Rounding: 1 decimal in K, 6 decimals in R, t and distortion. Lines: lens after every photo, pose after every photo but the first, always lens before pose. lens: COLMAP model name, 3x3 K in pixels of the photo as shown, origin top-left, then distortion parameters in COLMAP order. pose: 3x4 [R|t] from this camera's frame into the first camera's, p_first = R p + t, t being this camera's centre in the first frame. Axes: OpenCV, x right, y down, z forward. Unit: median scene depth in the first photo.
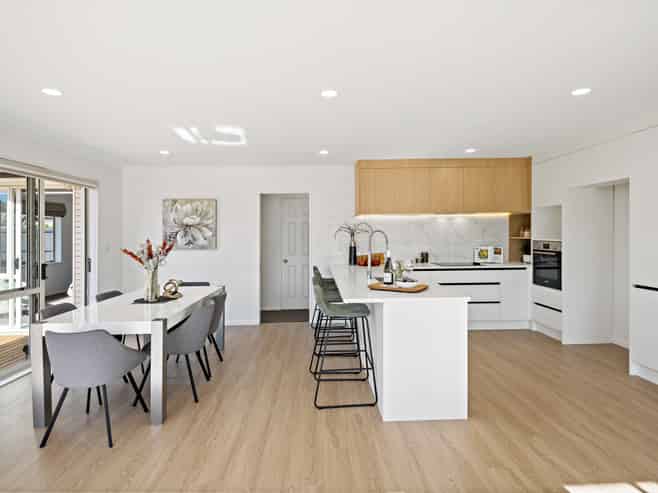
lens RADIAL K [[387.6, 0, 329.0], [0, 387.6, 246.5], [0, 0, 1]] dist [-0.003247, 0.000159]
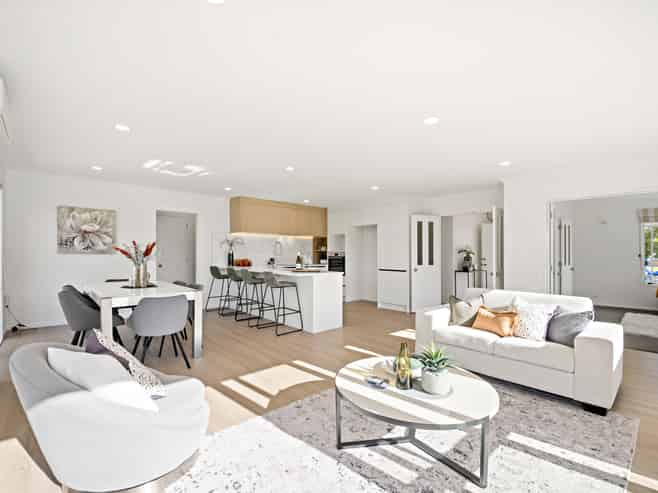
lens RADIAL K [[337.9, 0, 329.0], [0, 337.9, 246.5], [0, 0, 1]] dist [0.000046, 0.000034]
pose [[0.732982, 0.037730, 0.679201, -0.538581], [0.007678, 0.997938, -0.063723, 0.058176], [-0.680205, 0.051922, 0.731180, -0.195348]]
